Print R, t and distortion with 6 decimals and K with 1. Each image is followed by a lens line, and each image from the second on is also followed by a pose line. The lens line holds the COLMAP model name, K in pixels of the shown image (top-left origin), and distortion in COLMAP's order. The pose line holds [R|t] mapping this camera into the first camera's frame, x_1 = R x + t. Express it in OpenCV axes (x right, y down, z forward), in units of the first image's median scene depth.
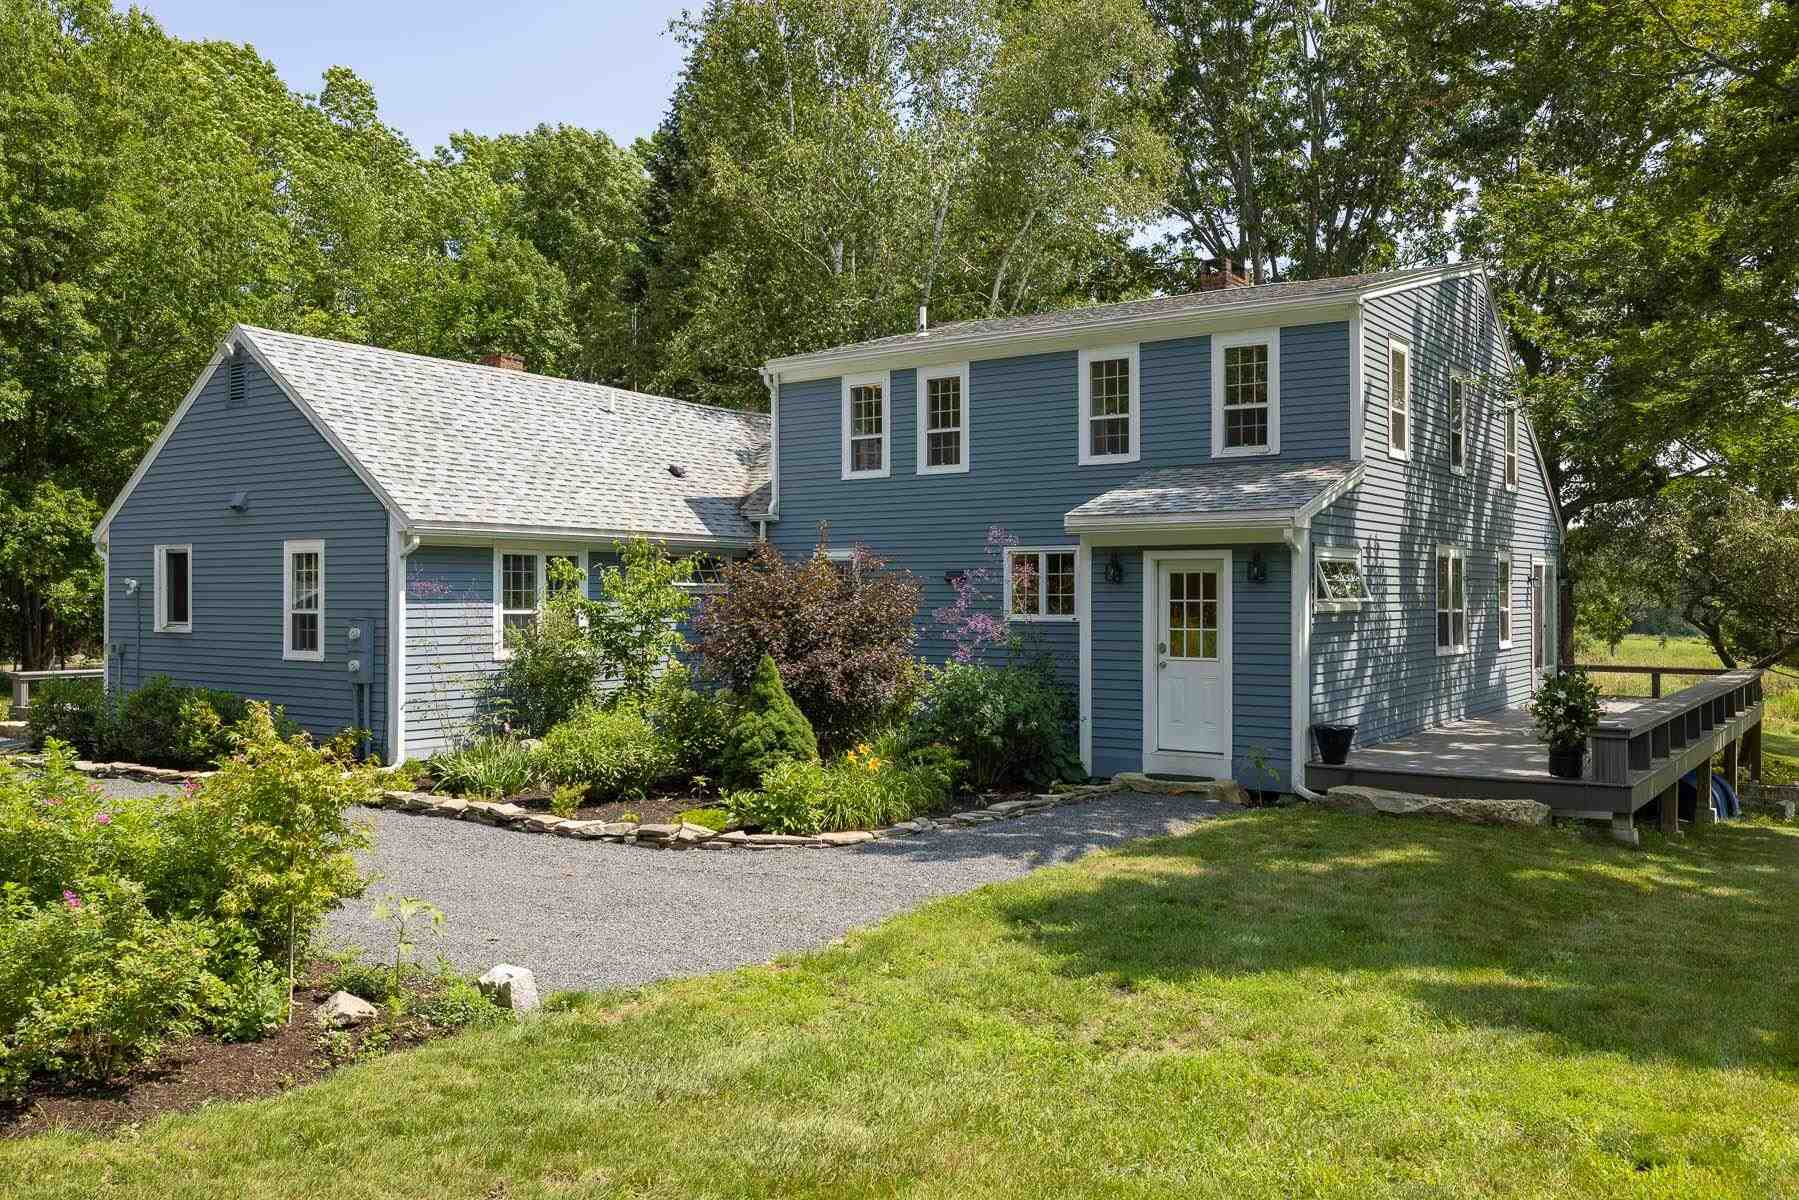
lens RADIAL K [[1456.6, 0, 902.4], [0, 1456.6, 570.5], [0, 0, 1]] dist [0.001956, -0.000854]
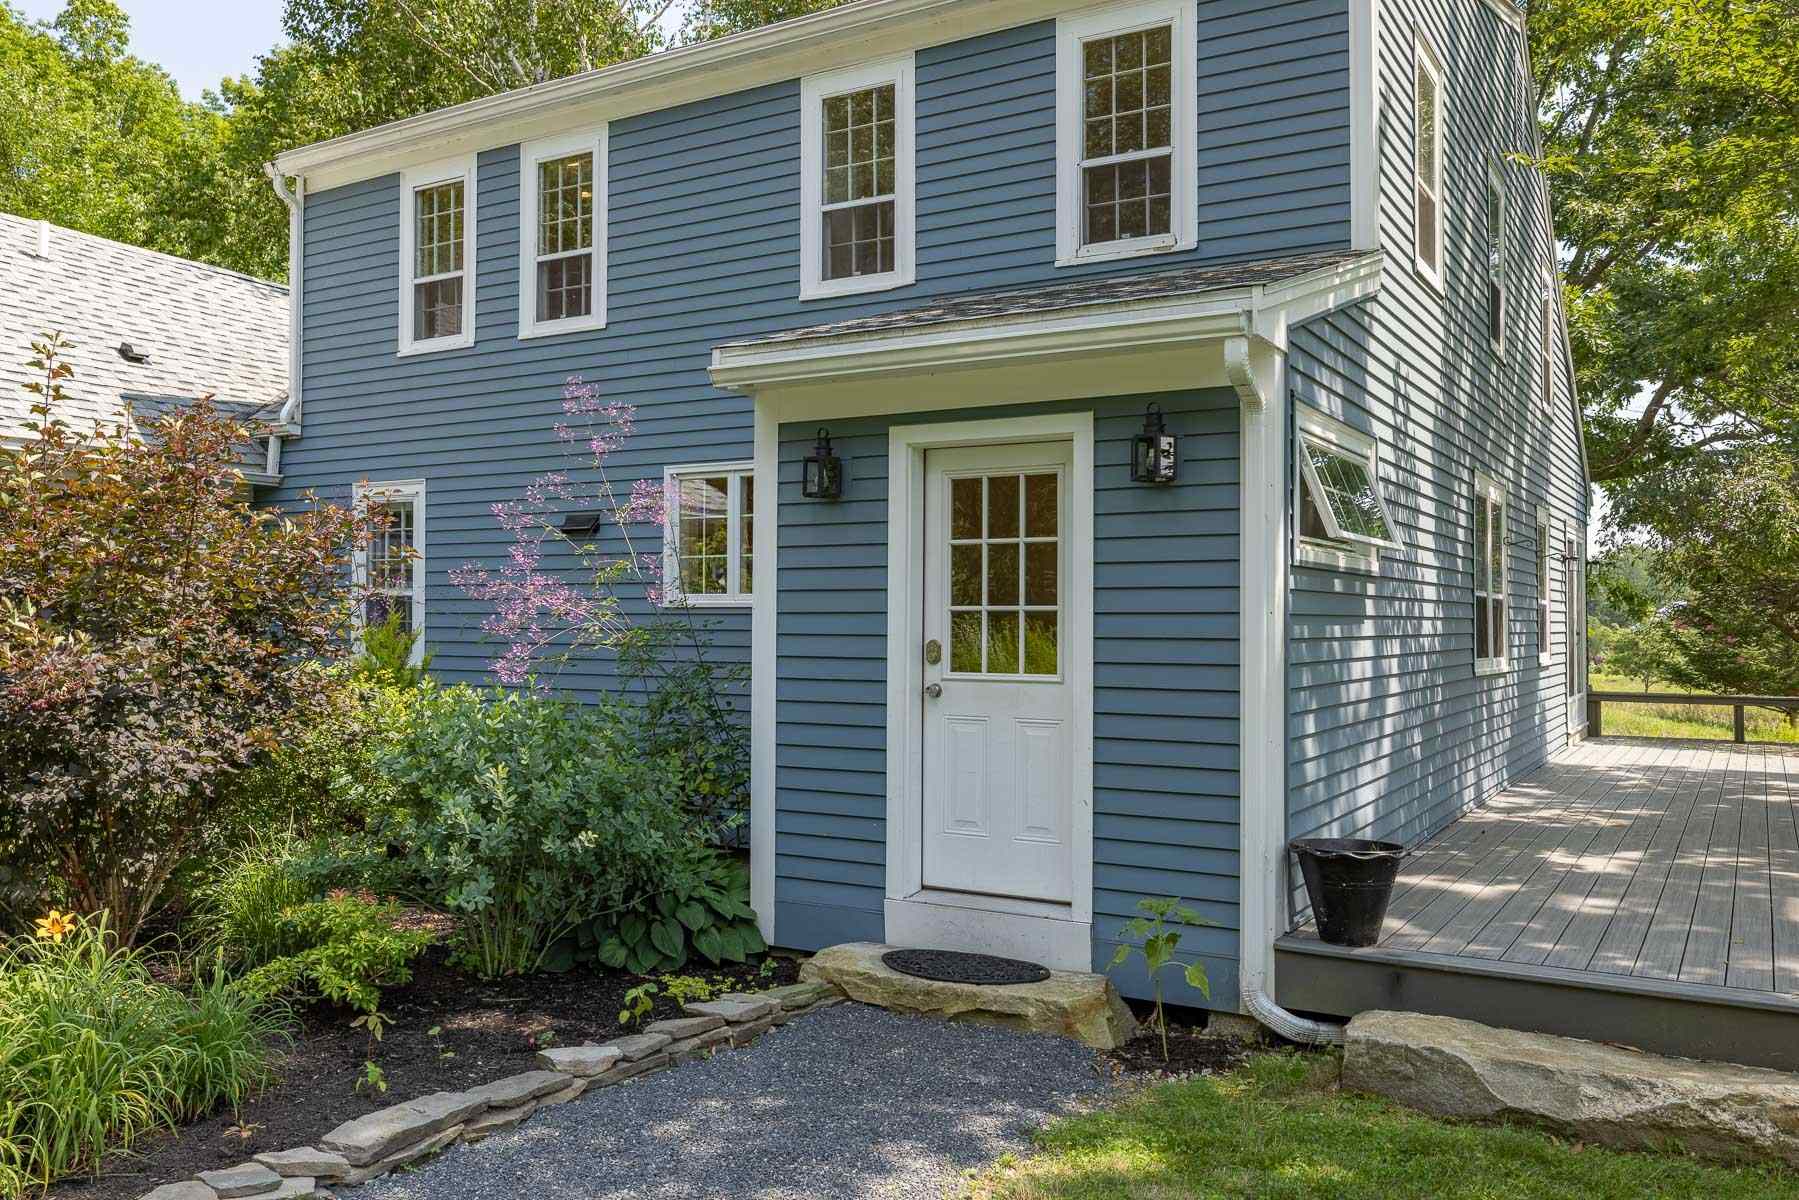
lens RADIAL K [[1462.8, 0, 821.4], [0, 1462.8, 603.1], [0, 0, 1]] dist [0.003652, 0.003111]
pose [[0.999521, 0.003437, 0.030741, 0.121054], [-0.003548, 0.999987, 0.003560, 0.034230], [-0.030729, -0.003668, 0.999521, 0.521009]]
